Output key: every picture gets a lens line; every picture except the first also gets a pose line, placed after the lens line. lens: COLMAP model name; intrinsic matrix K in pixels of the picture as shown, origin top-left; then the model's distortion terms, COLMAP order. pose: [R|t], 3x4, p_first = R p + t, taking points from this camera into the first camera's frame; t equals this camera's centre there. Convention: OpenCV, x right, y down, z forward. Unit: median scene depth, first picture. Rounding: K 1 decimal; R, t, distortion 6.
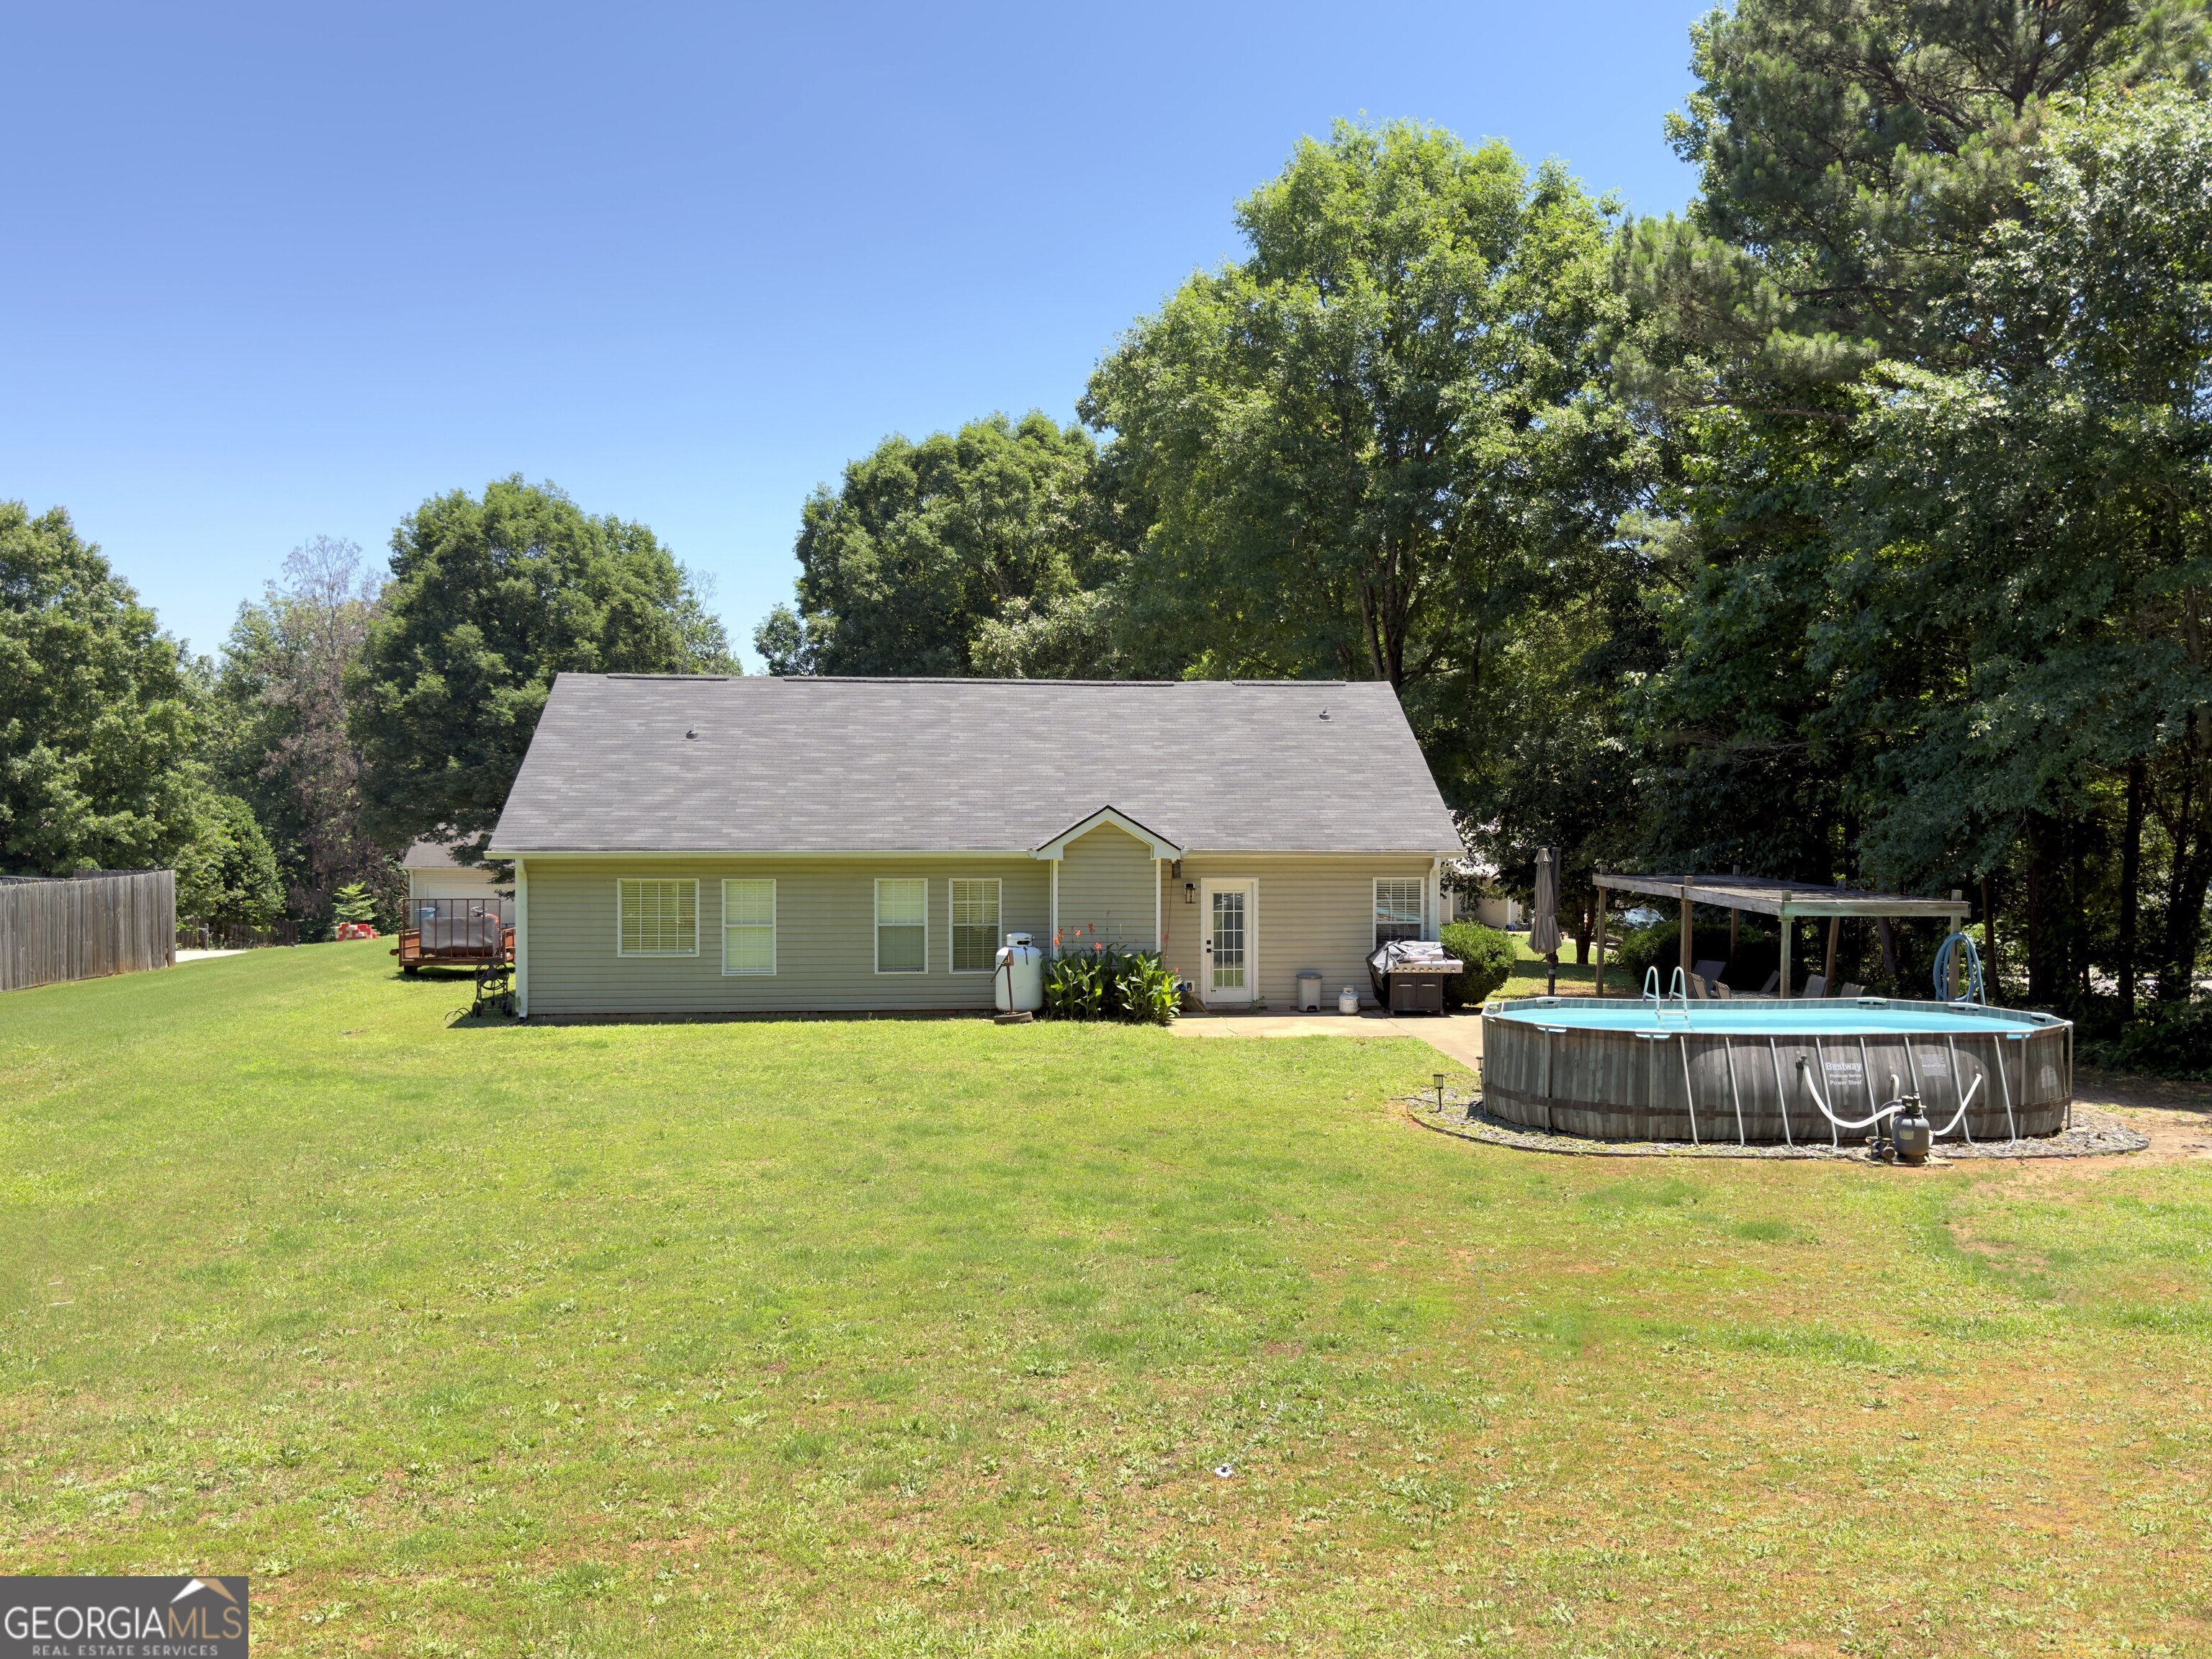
lens RADIAL K [[1829.1, 0, 1108.8], [0, 1829.1, 870.8], [0, 0, 1]] dist [0.064738, -0.062396]
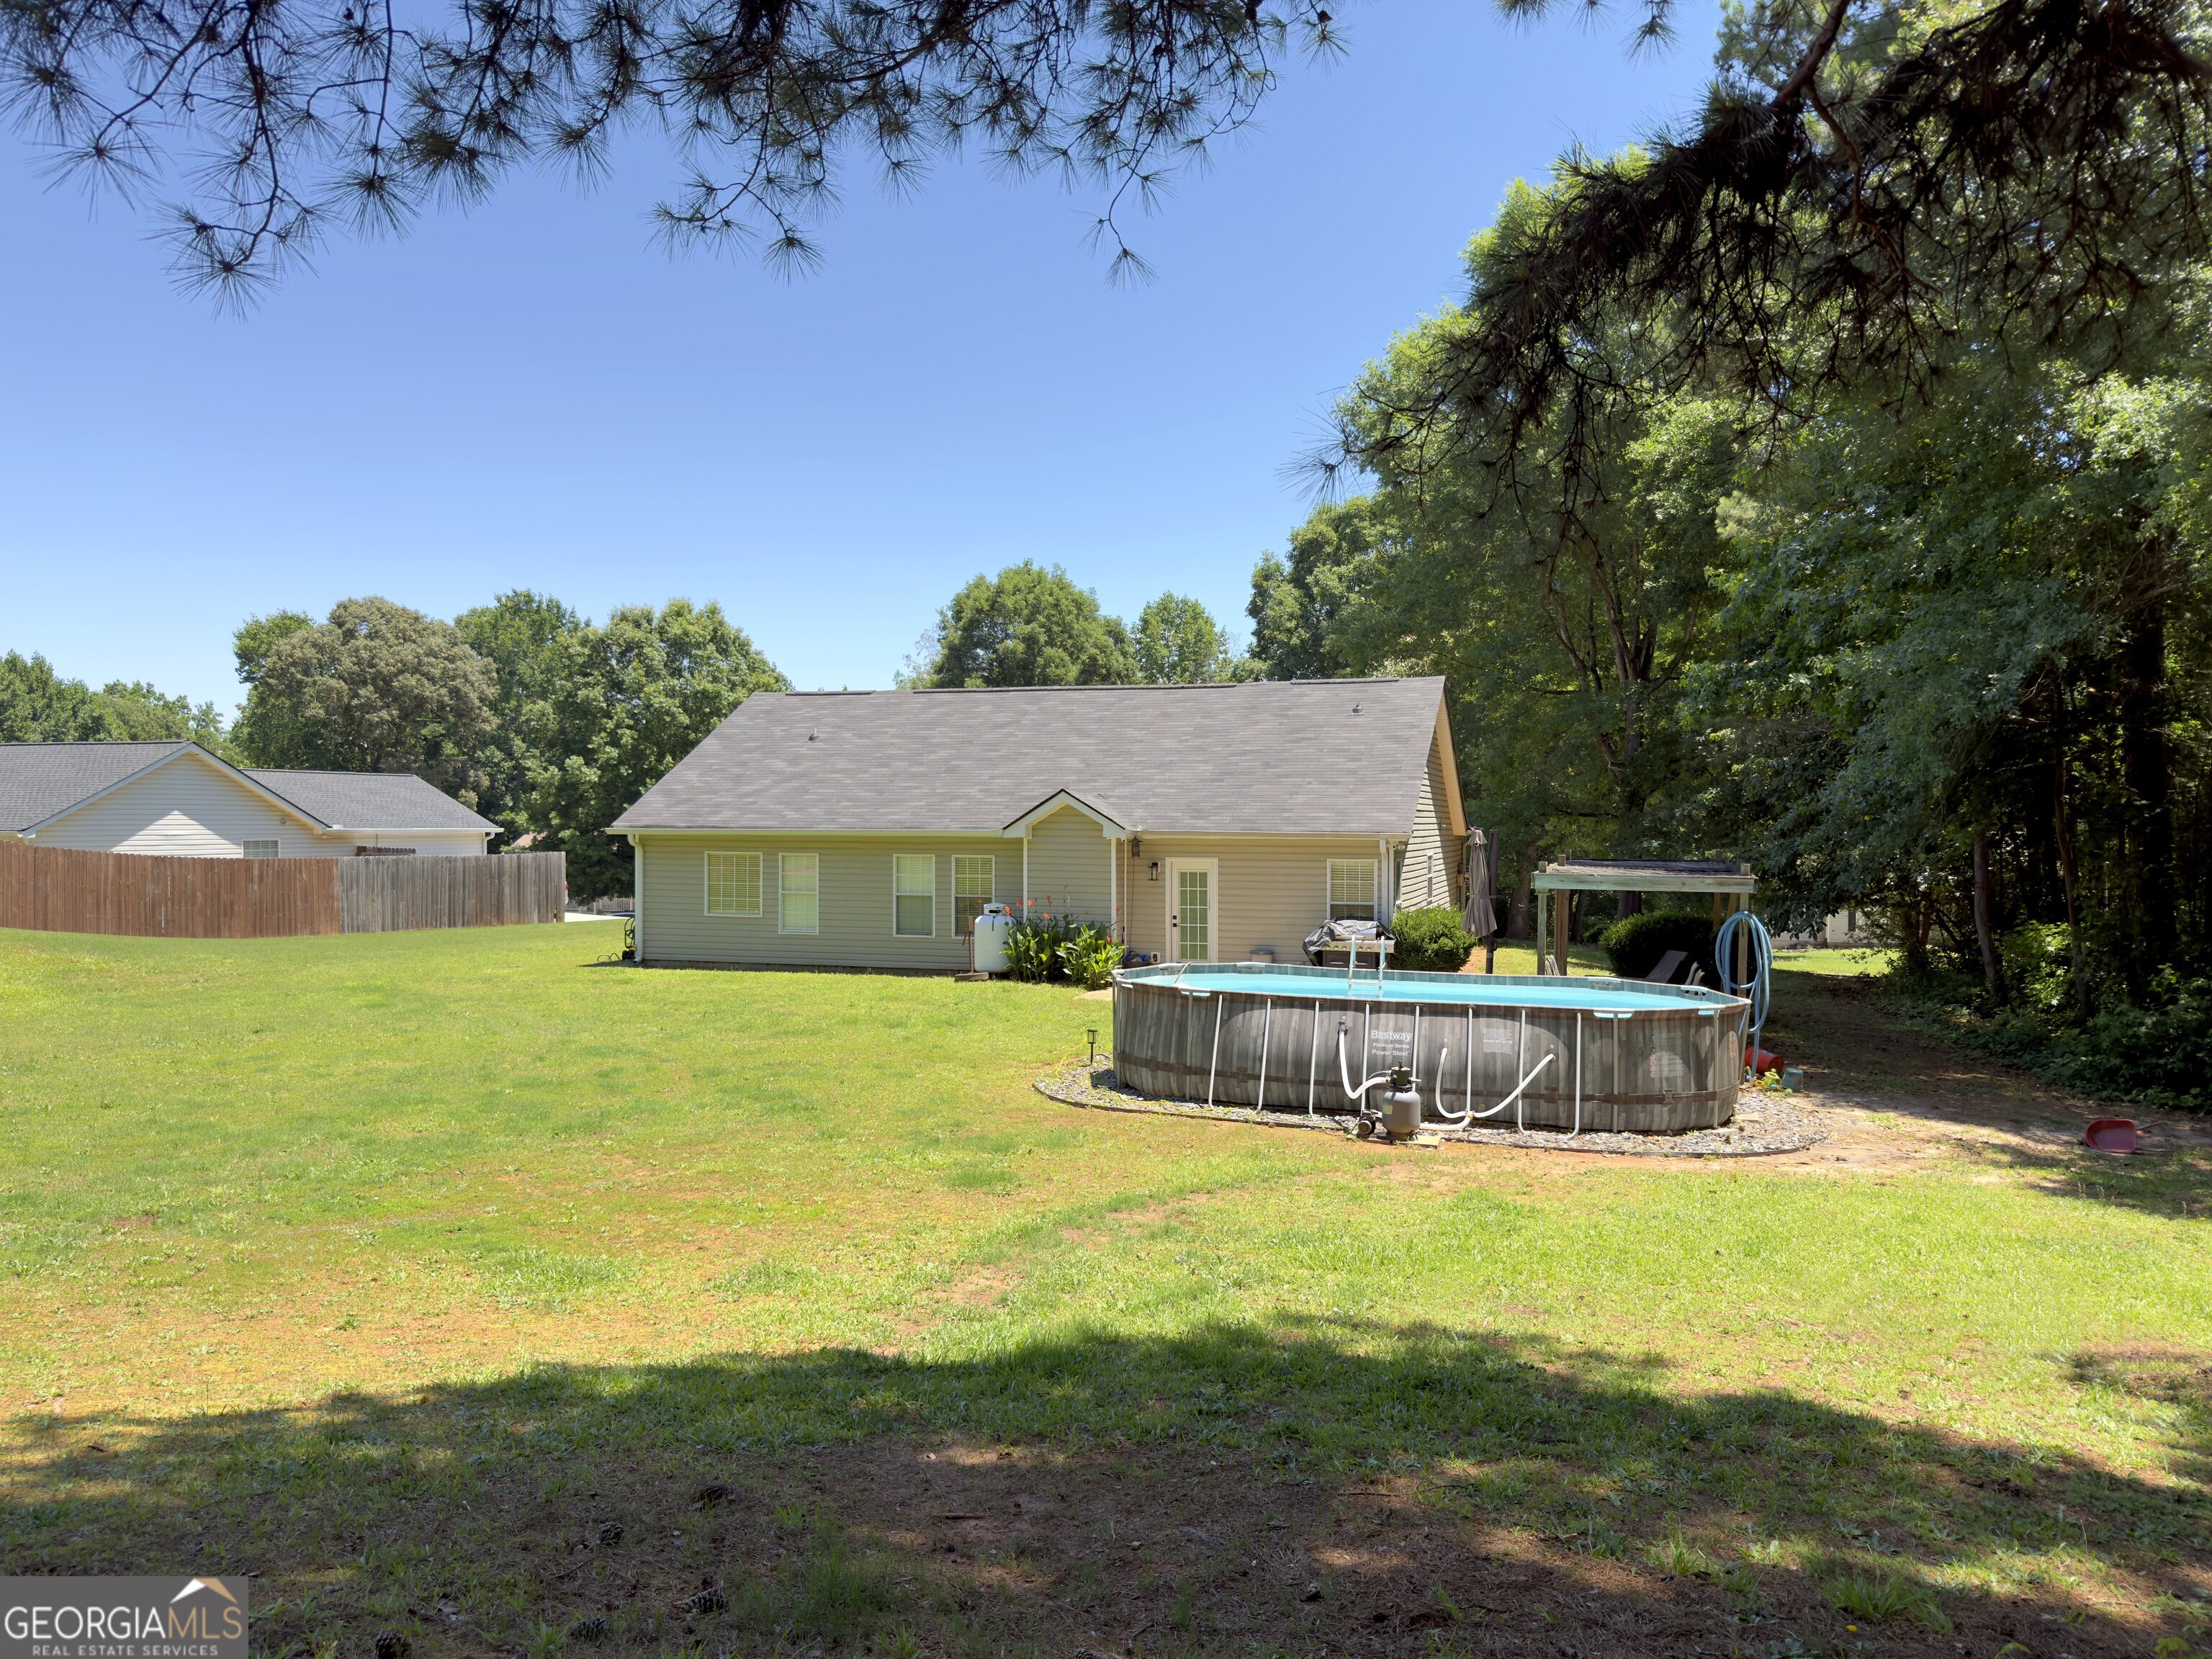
lens RADIAL K [[1532.8, 0, 1118.4], [0, 1532.8, 841.2], [0, 0, 1]] dist [0.039969, -0.030093]
pose [[0.930149, 0.006885, -0.367118, 0.364542], [-0.018892, 0.999397, -0.029123, 0.021812], [0.366697, 0.034024, 0.929718, 0.148505]]
